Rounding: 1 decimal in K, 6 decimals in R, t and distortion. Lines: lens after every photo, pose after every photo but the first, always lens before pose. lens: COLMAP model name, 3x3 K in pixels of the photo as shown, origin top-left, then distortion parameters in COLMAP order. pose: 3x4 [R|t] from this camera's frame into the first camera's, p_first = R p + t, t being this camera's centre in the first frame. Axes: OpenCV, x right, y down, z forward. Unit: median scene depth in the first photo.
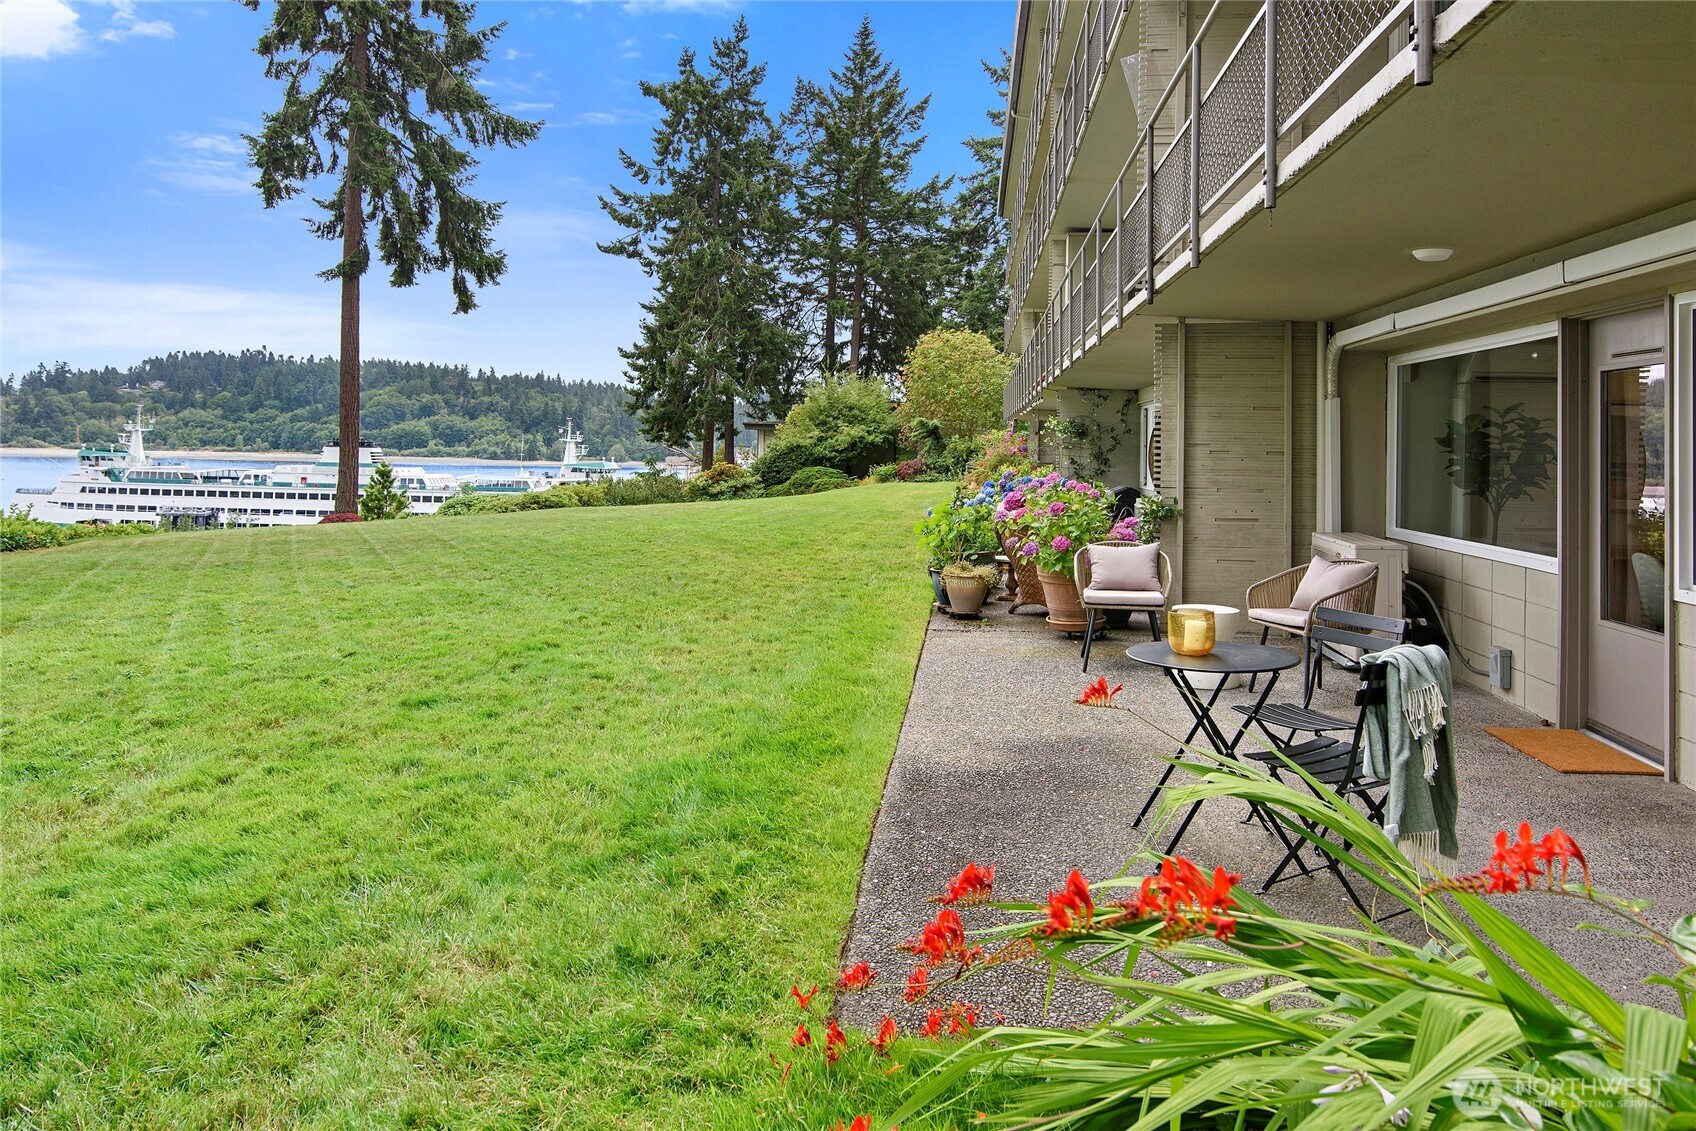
lens RADIAL K [[1124.8, 0, 837.3], [0, 1124.8, 411.5], [0, 0, 1]] dist [-0.004339, 0.004837]
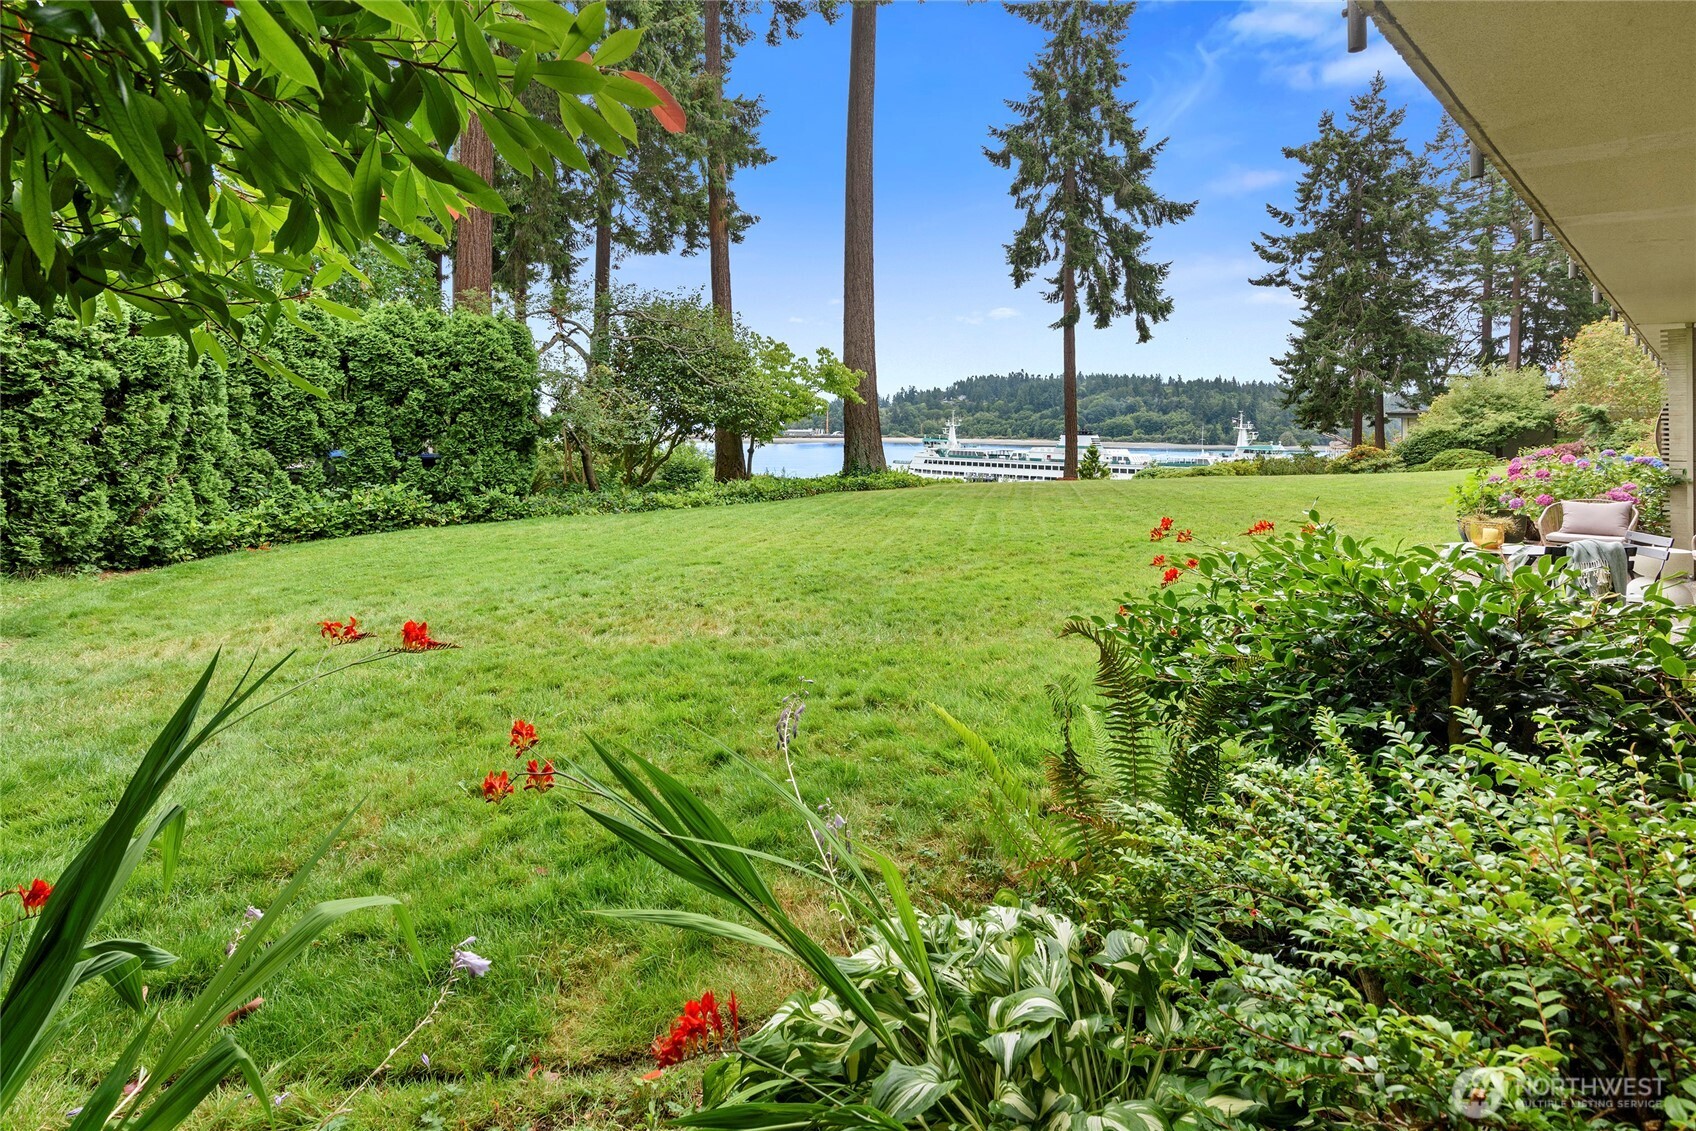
lens RADIAL K [[809.6, 0, 835.8], [0, 809.6, 407.6], [0, 0, 1]] dist [0.015258, -0.000240]
pose [[0.764962, -0.029137, -0.643416, 0.032183], [0.027805, 0.999539, -0.012206, -0.001016], [0.643475, -0.008553, 0.765419, -0.056000]]
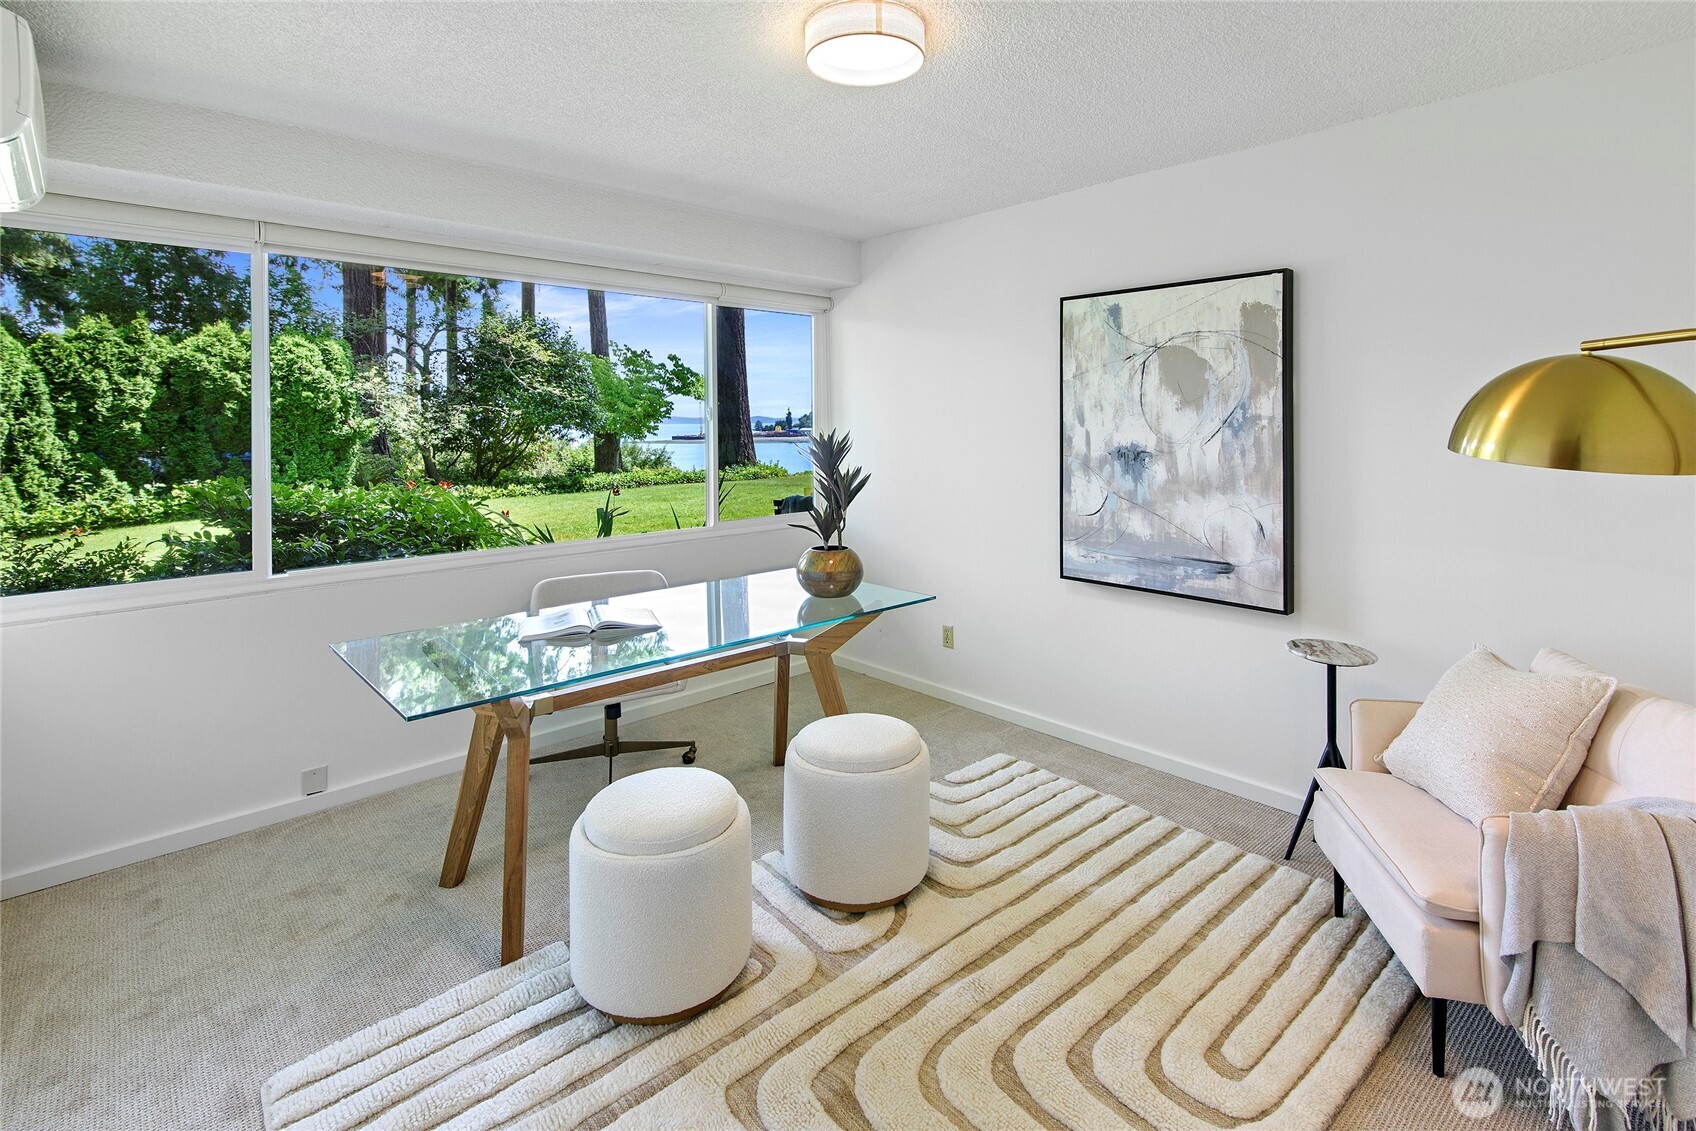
lens RADIAL K [[819.6, 0, 832.7], [0, 819.6, 433.7], [0, 0, 1]] dist [0.020642, 0.000377]
pose [[0.746739, -0.020188, -0.664811, 0.133007], [0.045751, 0.998731, 0.021061, 0.002433], [0.663542, -0.046143, 0.746715, -0.029077]]
